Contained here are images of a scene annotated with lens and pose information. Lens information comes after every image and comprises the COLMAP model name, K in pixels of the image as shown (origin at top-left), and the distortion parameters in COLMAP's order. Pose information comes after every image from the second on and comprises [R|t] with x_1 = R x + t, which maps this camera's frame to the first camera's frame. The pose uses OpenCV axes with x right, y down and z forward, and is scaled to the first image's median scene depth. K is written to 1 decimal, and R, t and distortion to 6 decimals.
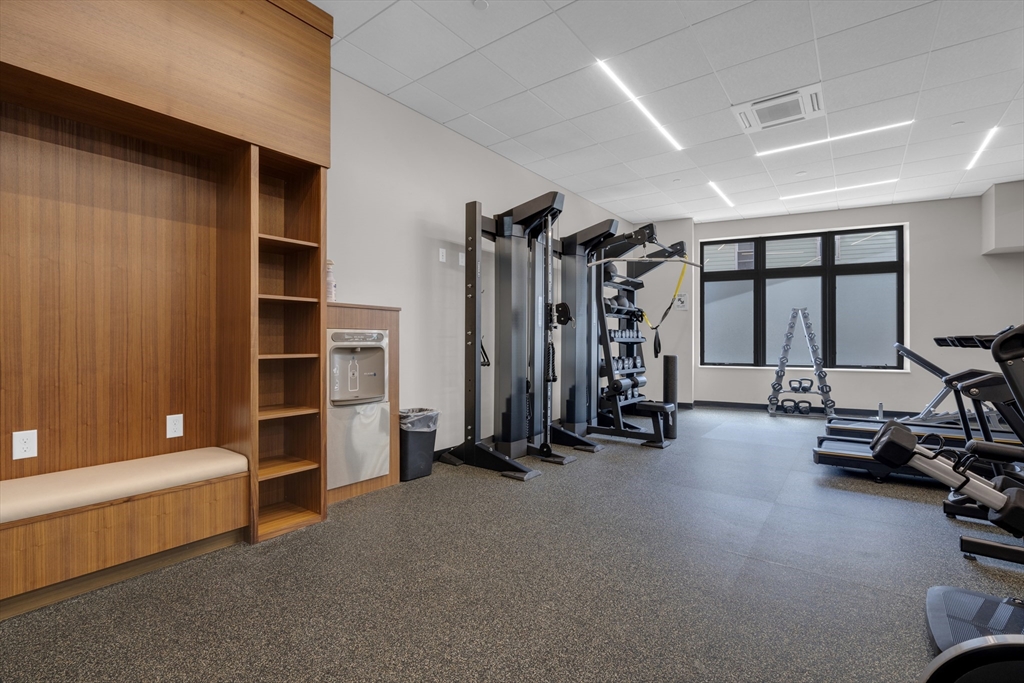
lens RADIAL K [[463.5, 0, 508.8], [0, 463.5, 338.7], [0, 0, 1]] dist [-0.001297, -0.000151]
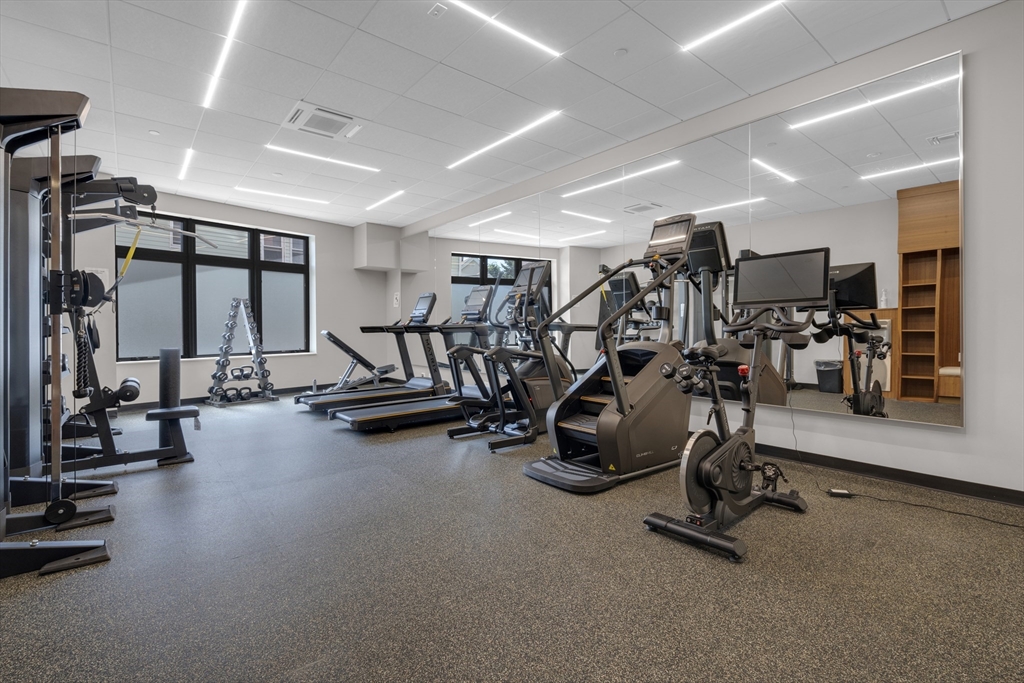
lens RADIAL K [[459.7, 0, 509.8], [0, 459.7, 330.6], [0, 0, 1]] dist [-0.000726, -0.000162]
pose [[0.236773, -0.009264, 0.971521, -0.226997], [0.003800, 0.999956, 0.008609, -0.000334], [-0.971558, 0.001653, 0.236798, 0.177262]]
